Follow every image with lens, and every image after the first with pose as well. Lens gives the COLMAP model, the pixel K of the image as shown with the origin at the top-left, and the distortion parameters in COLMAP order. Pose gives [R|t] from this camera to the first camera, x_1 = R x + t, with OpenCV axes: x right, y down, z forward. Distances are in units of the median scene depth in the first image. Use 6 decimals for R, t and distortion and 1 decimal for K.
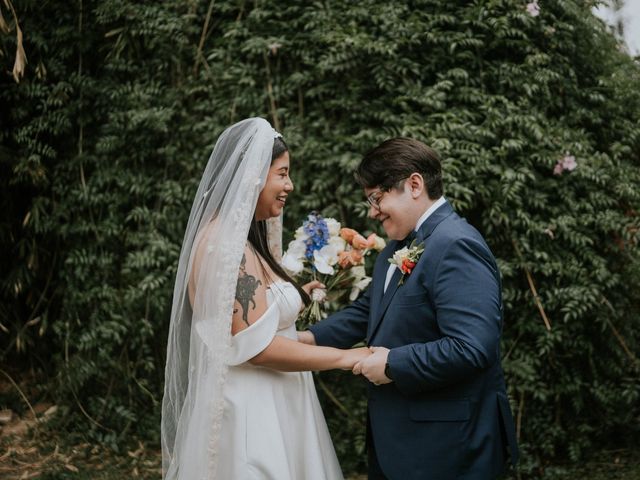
lens RADIAL K [[700.6, 0, 317.4], [0, 700.6, 230.0], [0, 0, 1]] dist [-0.197835, 0.268427]
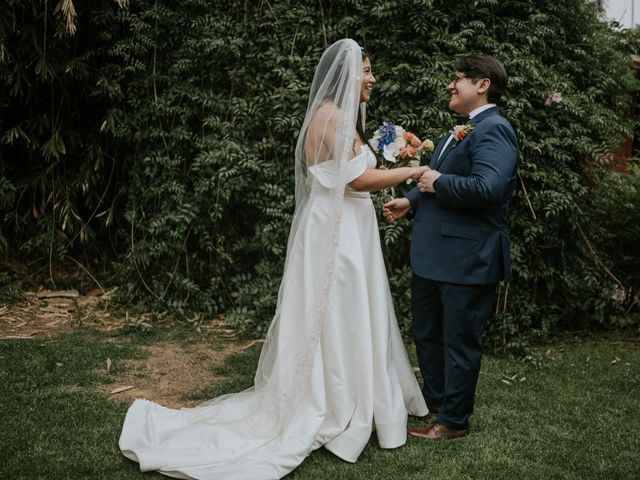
lens RADIAL K [[700.6, 0, 317.4], [0, 700.6, 230.0], [0, 0, 1]] dist [-0.197835, 0.268427]
pose [[0.997433, 0.051869, 0.049372, -0.128106], [-0.054674, 0.996861, 0.057268, 0.093280], [-0.046246, -0.059821, 0.997137, -0.274129]]
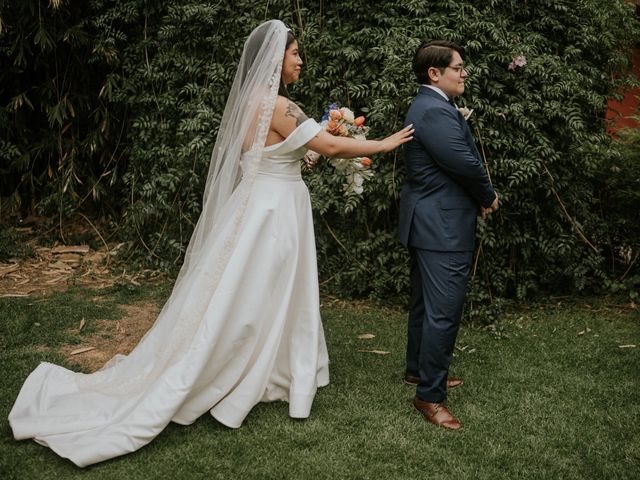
lens RADIAL K [[700.6, 0, 317.4], [0, 700.6, 230.0], [0, 0, 1]] dist [-0.197835, 0.268427]
pose [[0.995415, 0.053866, -0.079046, 0.093898], [-0.040368, 0.985737, 0.163380, 0.016630], [0.086719, -0.159440, 0.983391, -0.286173]]
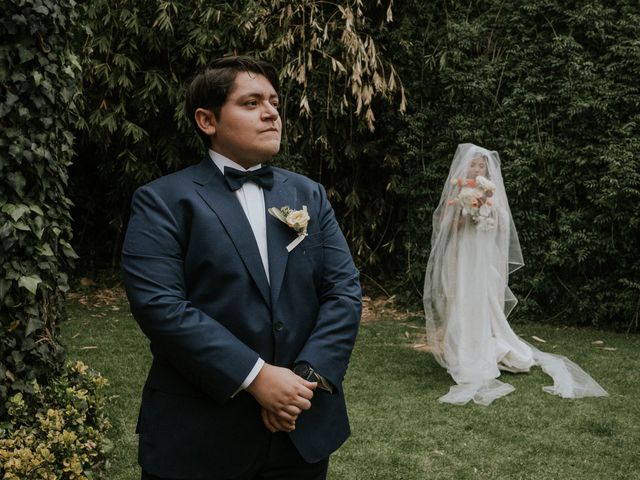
lens RADIAL K [[700.6, 0, 317.4], [0, 700.6, 230.0], [0, 0, 1]] dist [-0.197835, 0.268427]
pose [[0.964728, 0.037682, -0.260537, -0.153035], [-0.031205, 0.999094, 0.028951, 0.062394], [0.261392, -0.019800, 0.965030, -1.017597]]
